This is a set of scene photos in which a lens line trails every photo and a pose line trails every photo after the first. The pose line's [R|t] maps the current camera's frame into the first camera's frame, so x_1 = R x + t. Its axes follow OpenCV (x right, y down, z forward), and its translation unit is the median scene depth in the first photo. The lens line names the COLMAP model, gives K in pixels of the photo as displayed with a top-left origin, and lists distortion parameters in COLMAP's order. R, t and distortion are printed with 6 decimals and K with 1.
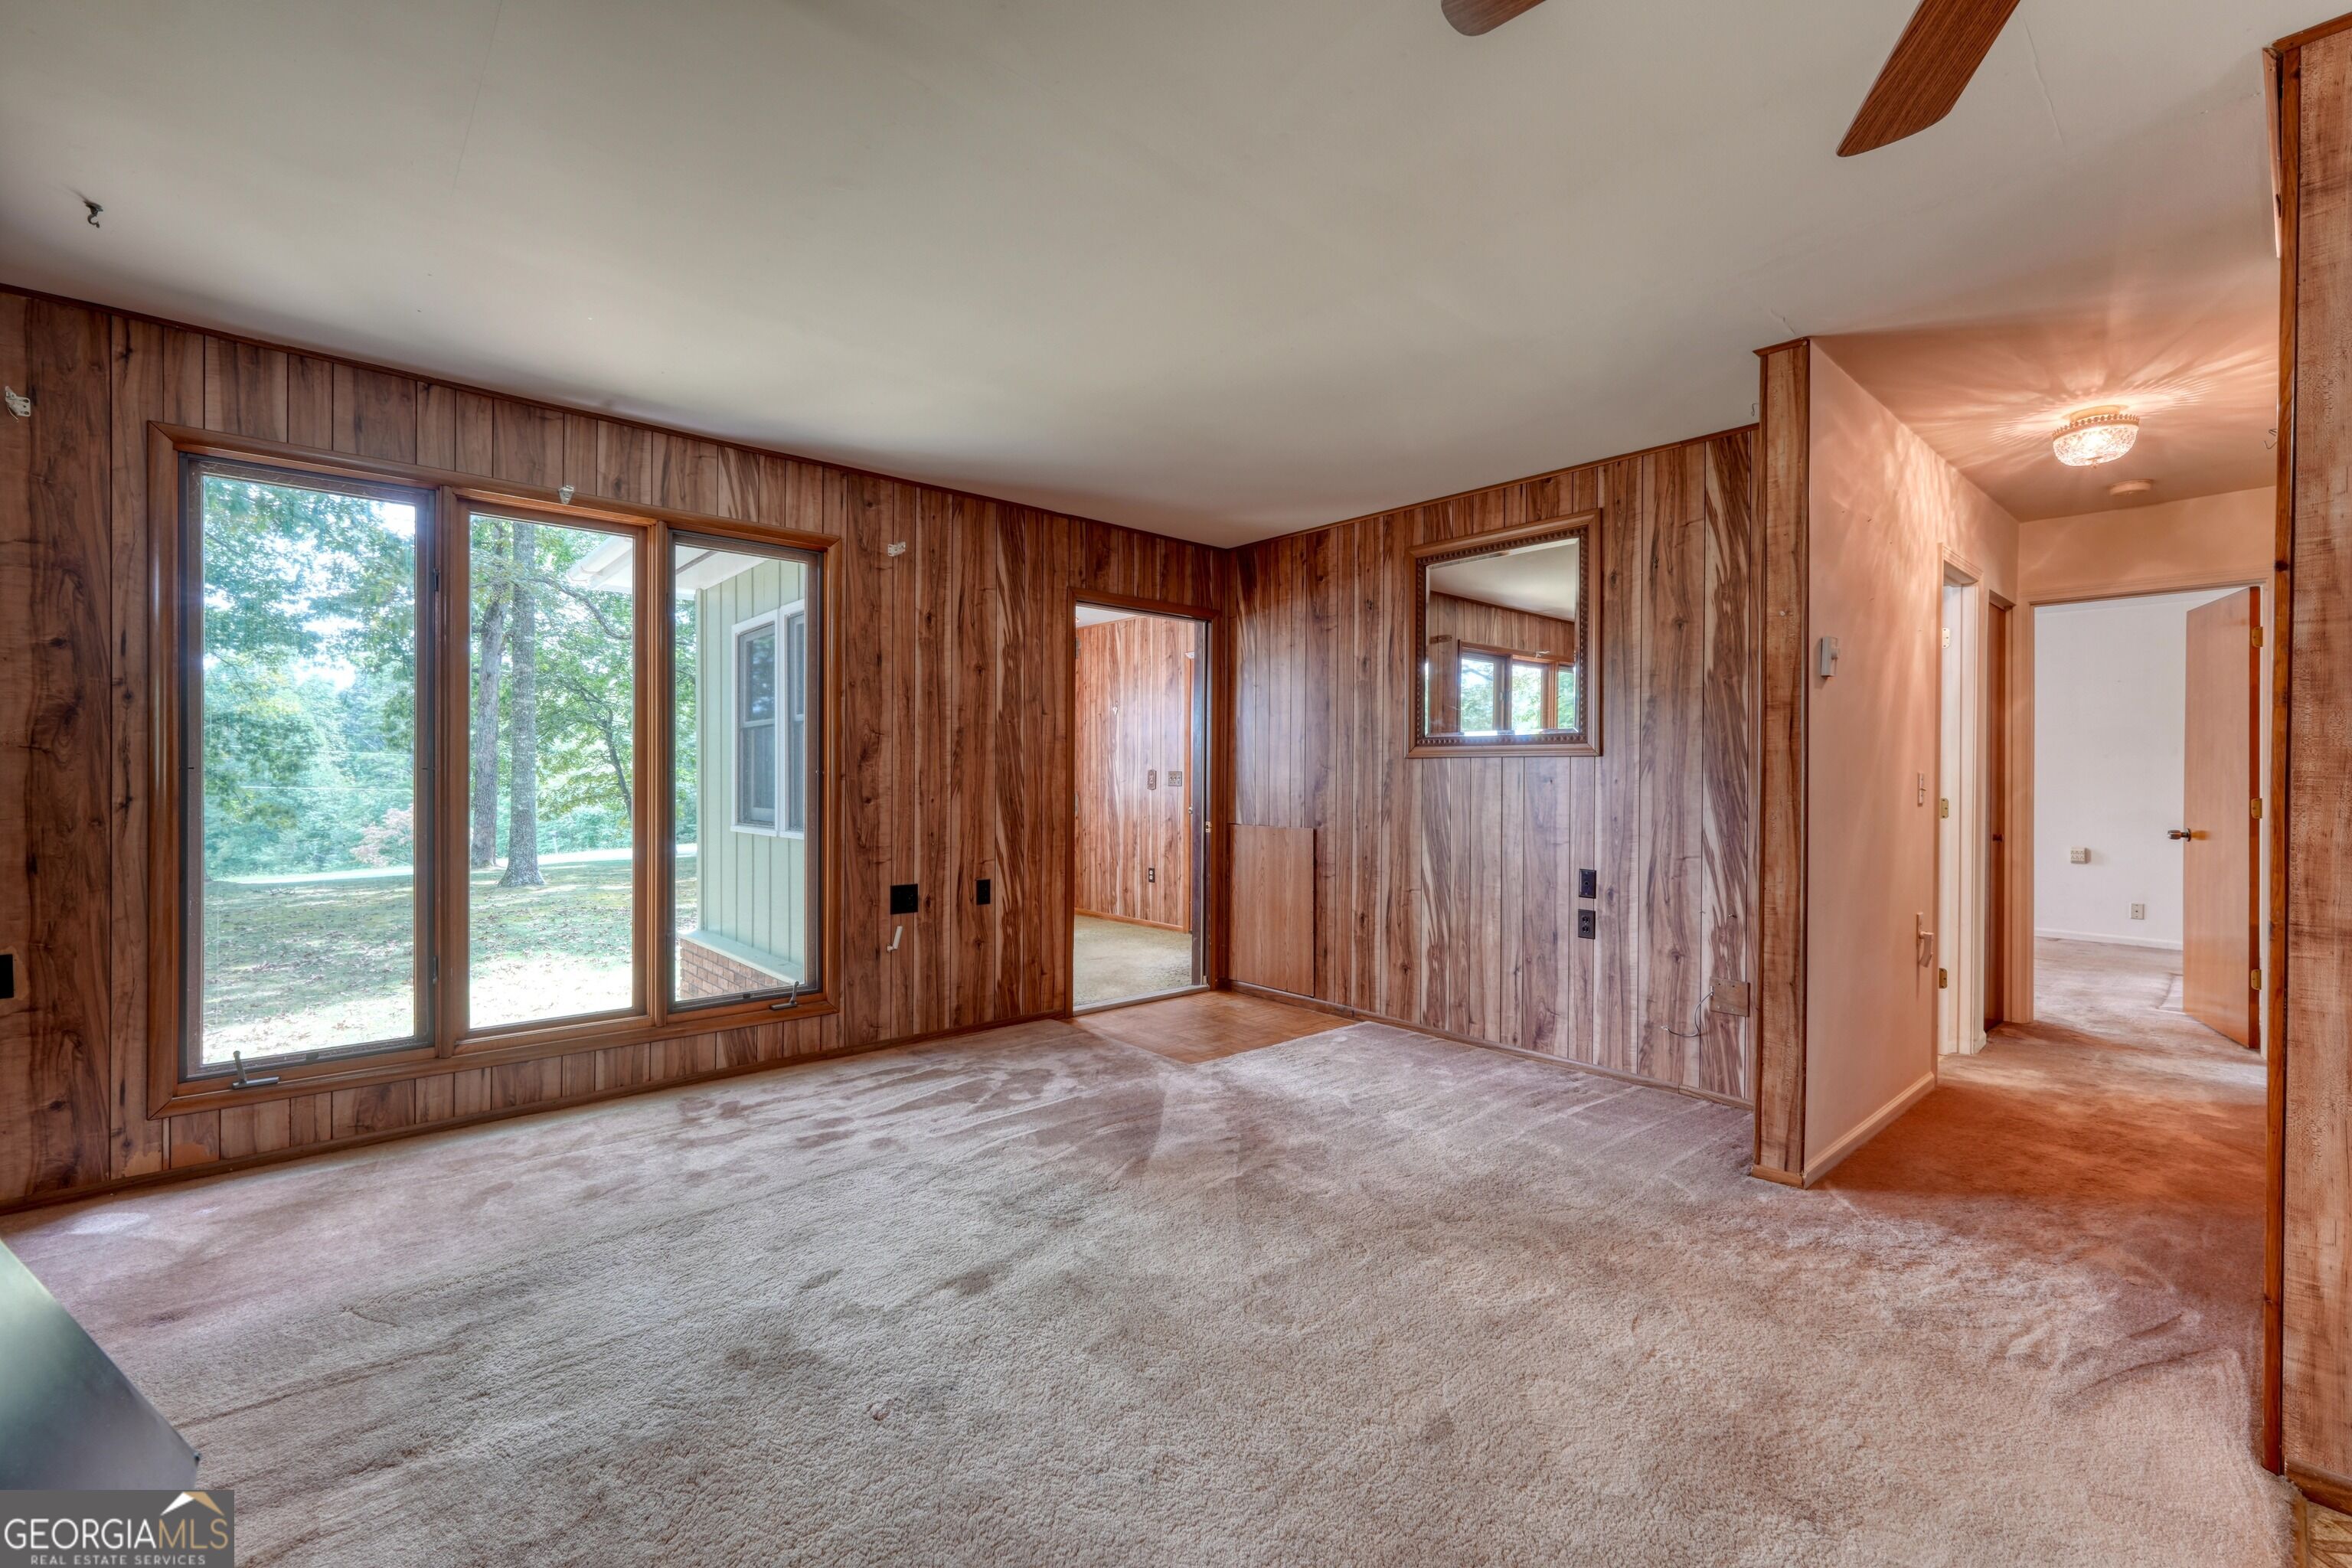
lens RADIAL K [[998.2, 0, 1173.7], [0, 998.2, 779.5], [0, 0, 1]] dist [-0.003855, 0.002886]
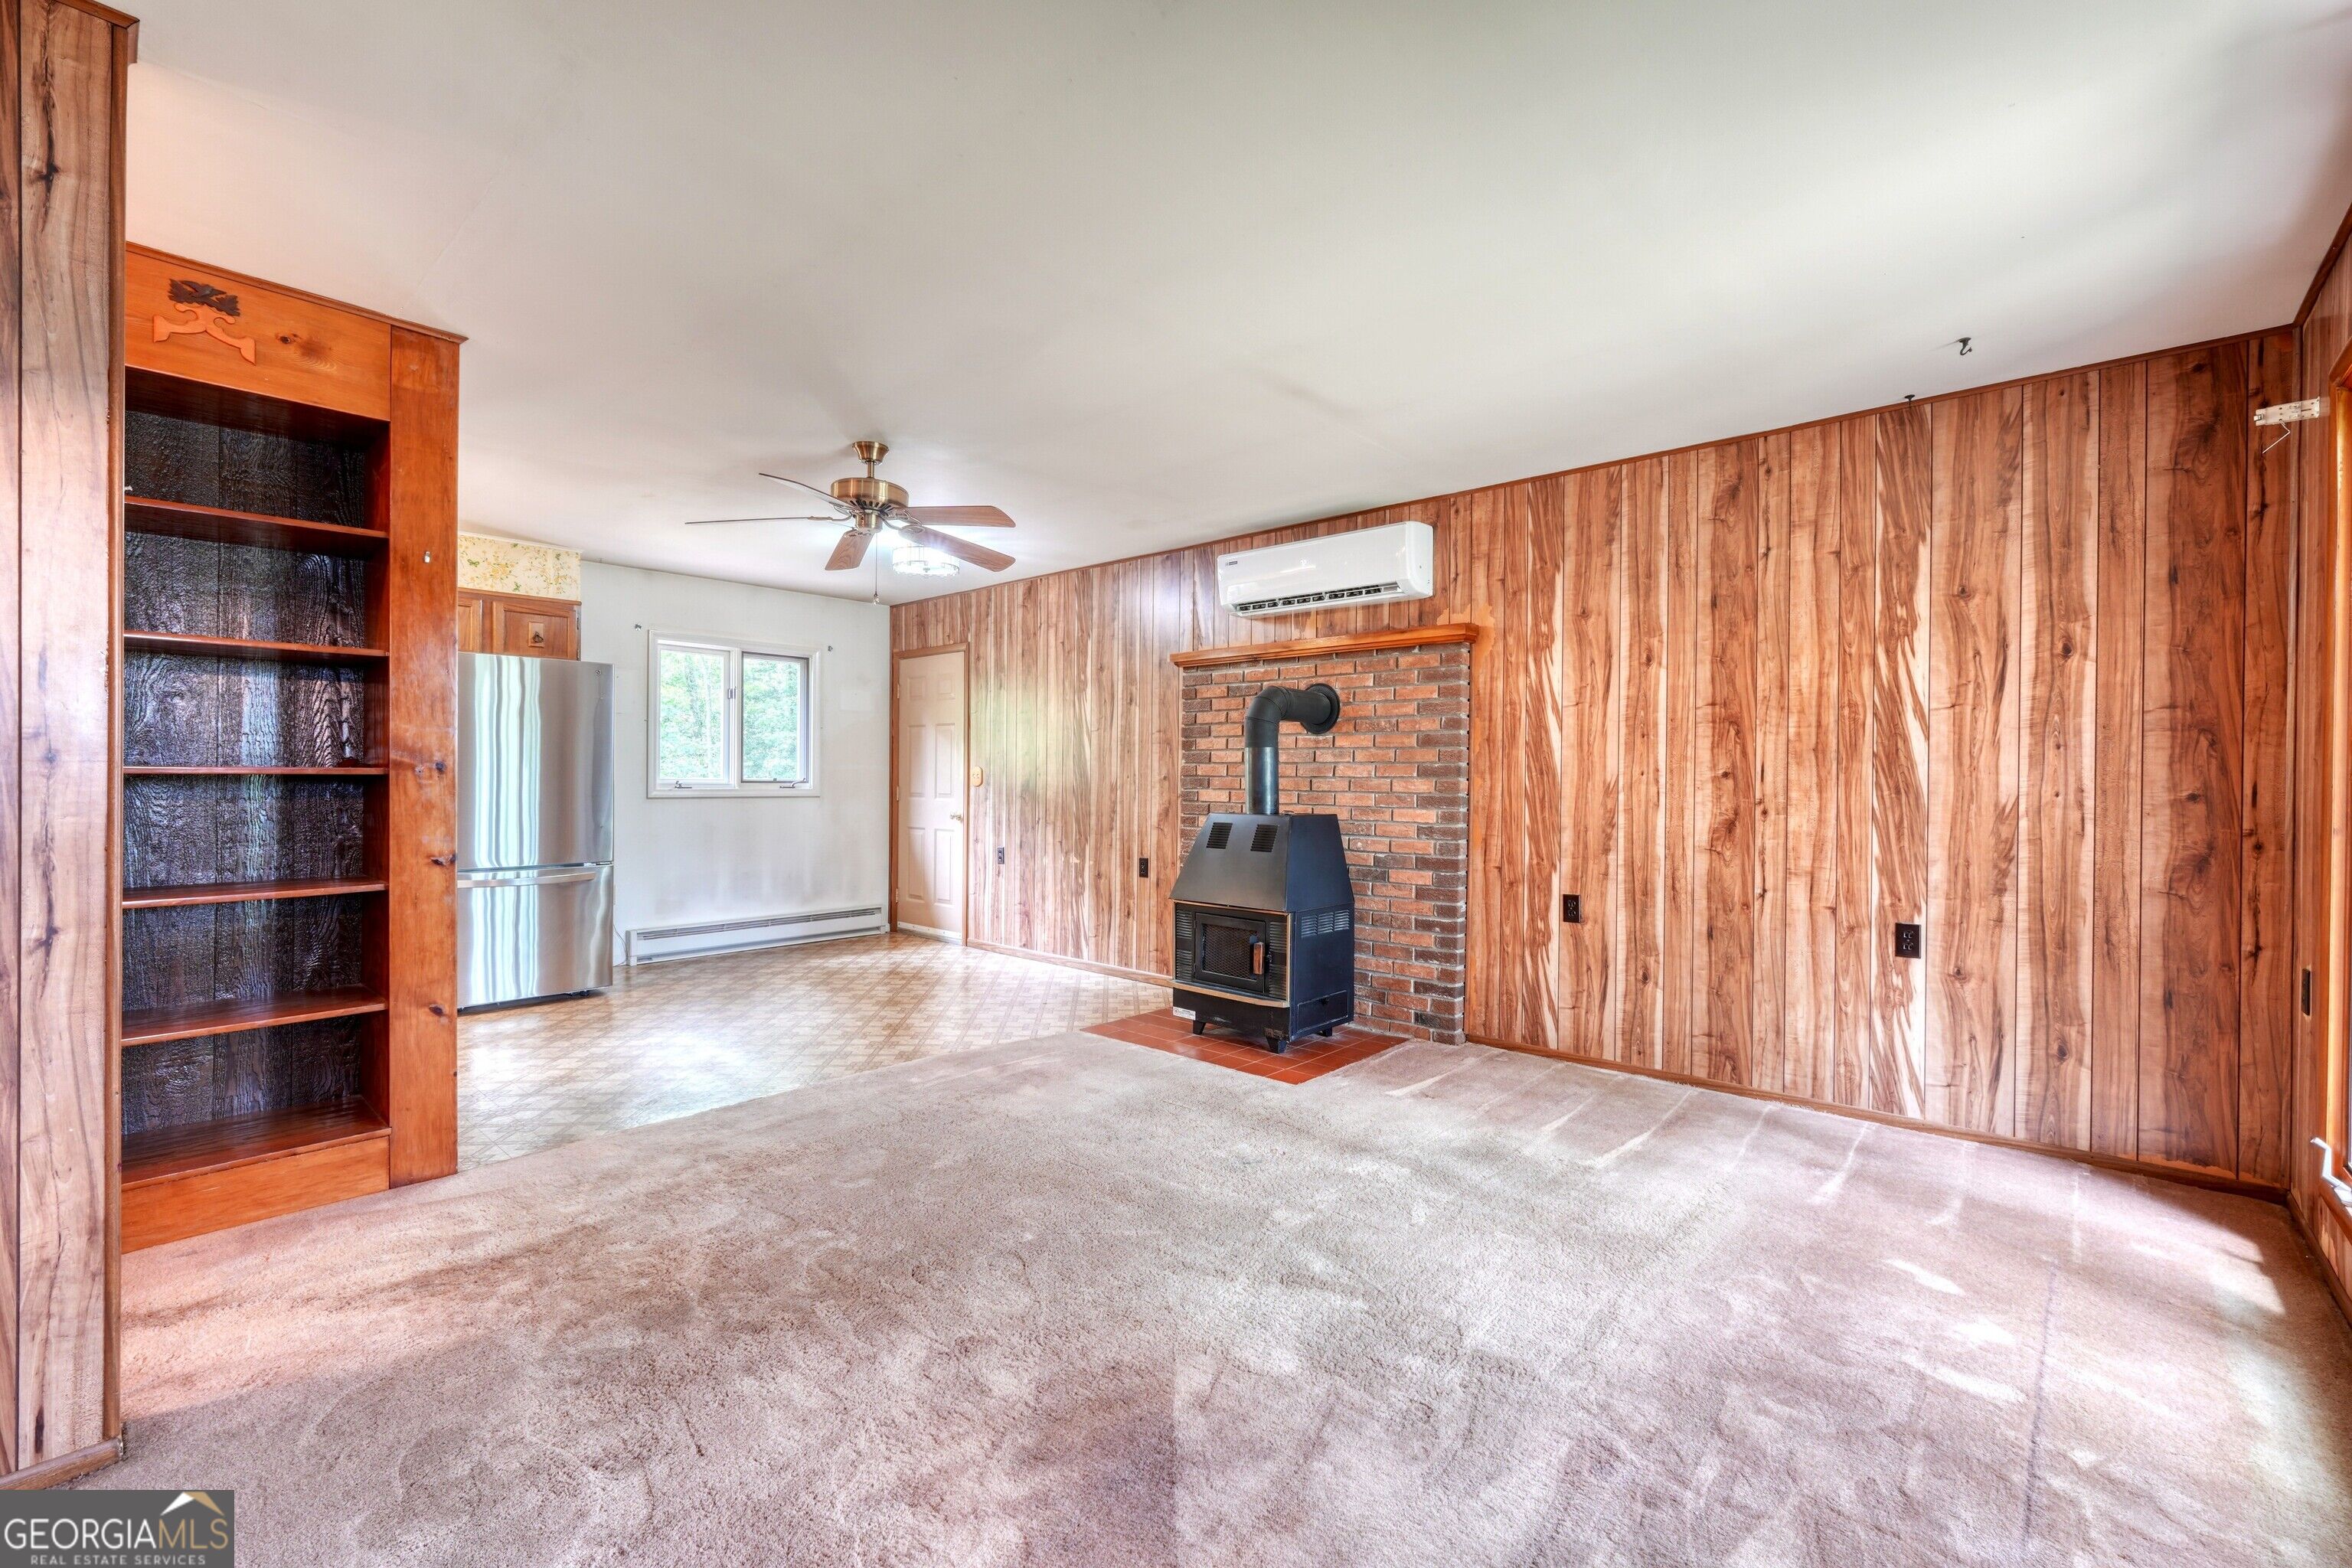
lens RADIAL K [[998.2, 0, 1172.2], [0, 998.2, 780.6], [0, 0, 1]] dist [-0.003855, 0.002886]
pose [[-0.992376, -0.011256, -0.122730, 0.041875], [-0.012216, 0.999900, 0.007079, -0.004074], [0.122639, 0.008524, -0.992415, 1.210596]]
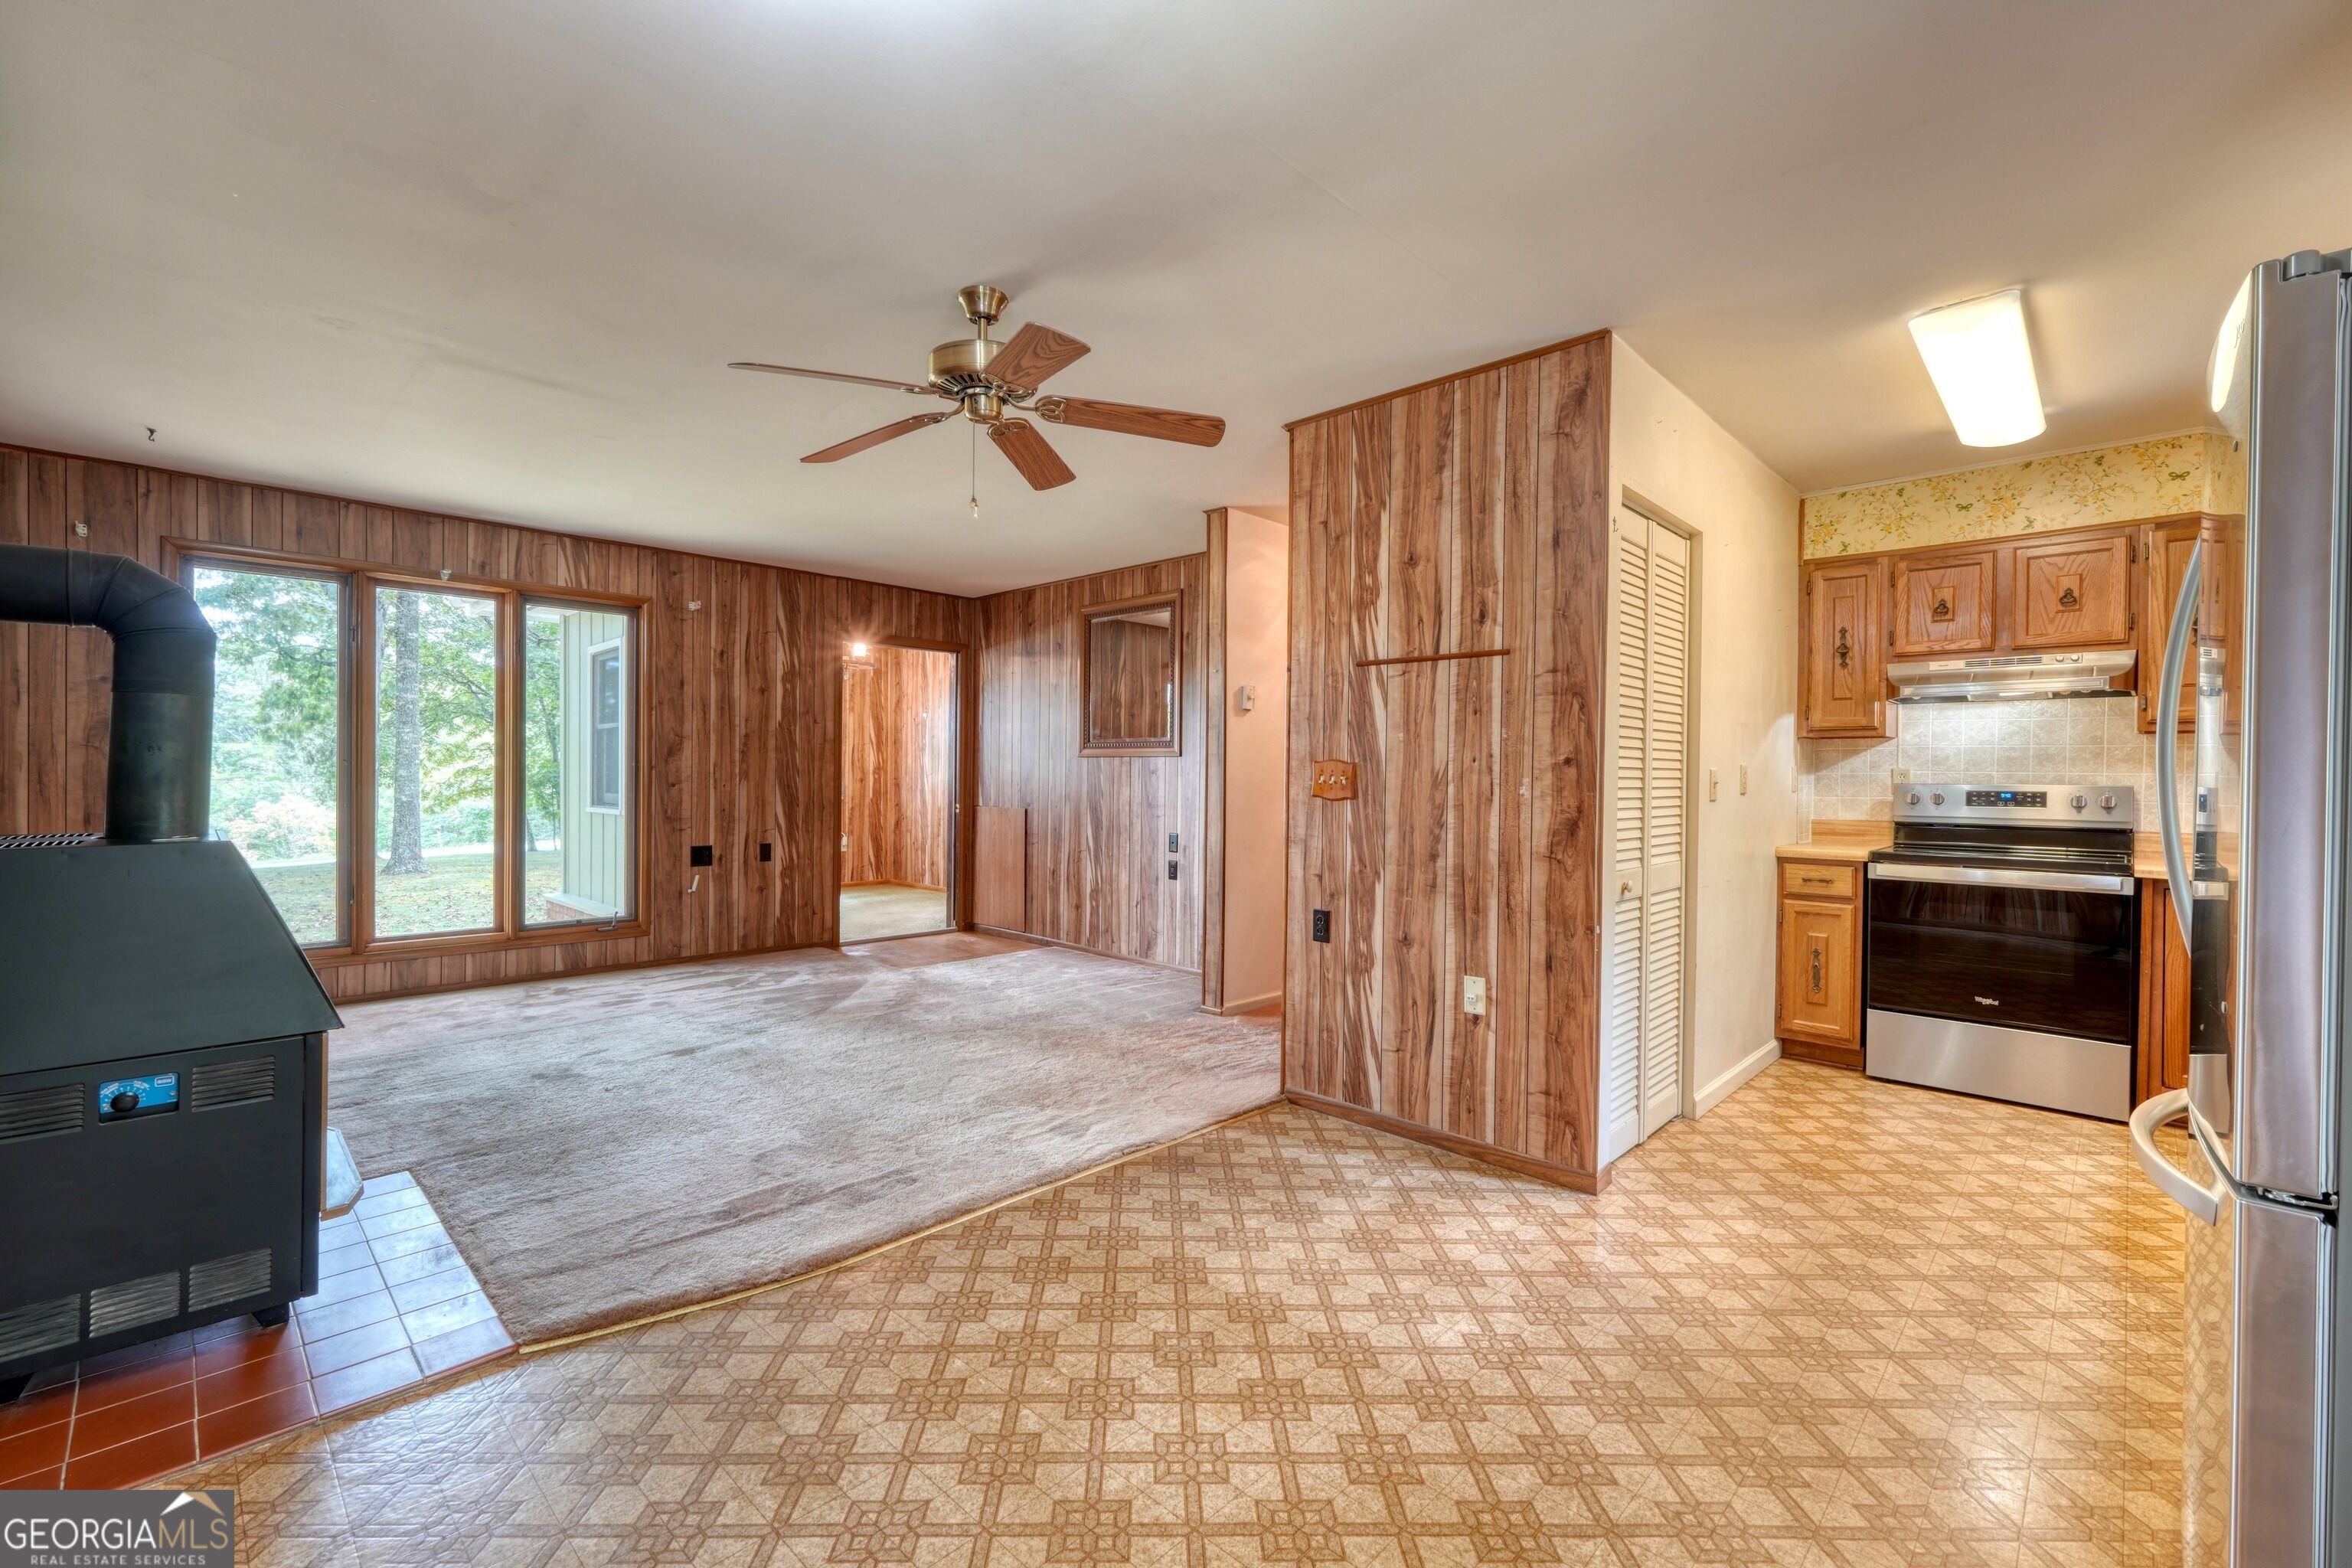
lens RADIAL K [[998.2, 0, 1172.2], [0, 998.2, 780.0], [0, 0, 1]] dist [-0.003855, 0.002886]
pose [[0.996973, 0.004275, 0.077630, 0.298482], [-0.004581, 0.999982, 0.003764, 0.005987], [-0.077613, -0.004108, 0.996975, -0.473658]]
